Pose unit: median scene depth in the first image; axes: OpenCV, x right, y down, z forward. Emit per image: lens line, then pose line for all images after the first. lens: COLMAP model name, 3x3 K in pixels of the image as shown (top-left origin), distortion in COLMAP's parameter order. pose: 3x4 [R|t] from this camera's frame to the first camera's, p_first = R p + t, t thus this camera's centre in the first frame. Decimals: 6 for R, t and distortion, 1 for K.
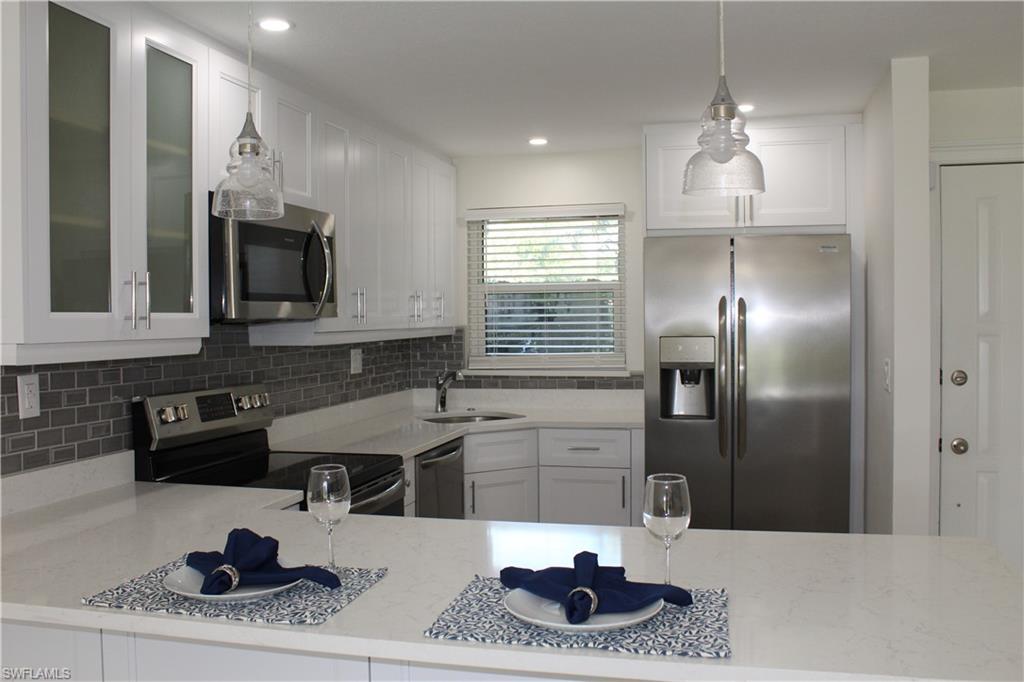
lens RADIAL K [[961.4, 0, 512.0], [0, 961.4, 341.0], [0, 0, 1]] dist [0.005331, 0.004176]
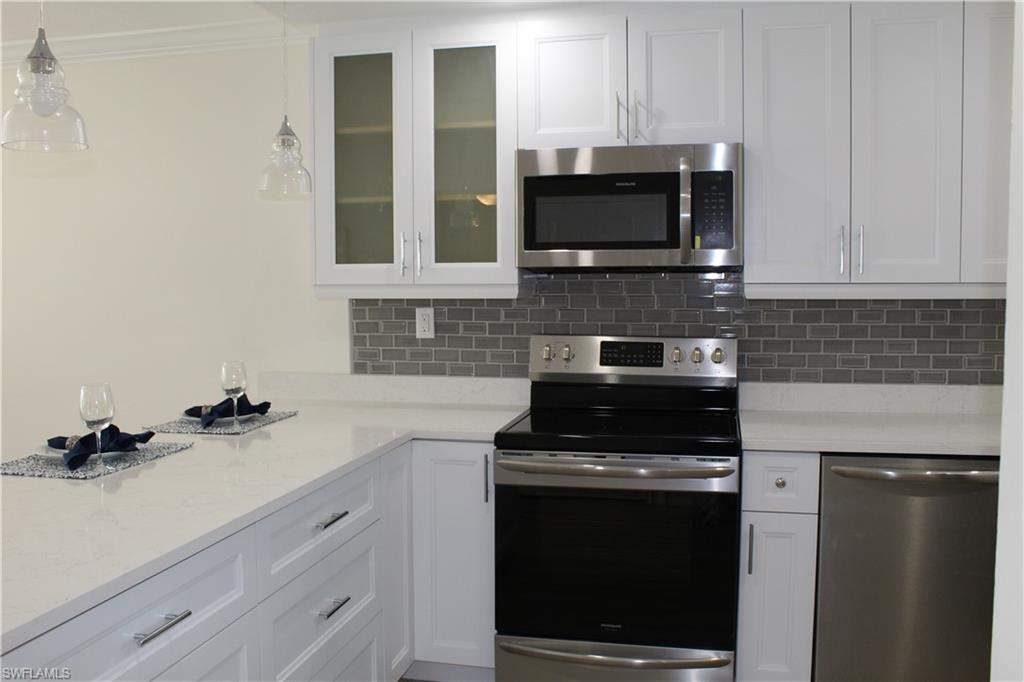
lens RADIAL K [[907.7, 0, 512.0], [0, 907.7, 341.0], [0, 0, 1]] dist [-0.184079, -0.001202]
pose [[0.040336, 0.083555, -0.995687, 0.805416], [-0.018870, 0.996383, 0.082849, -0.027896], [0.999008, 0.015447, 0.041766, 1.052674]]
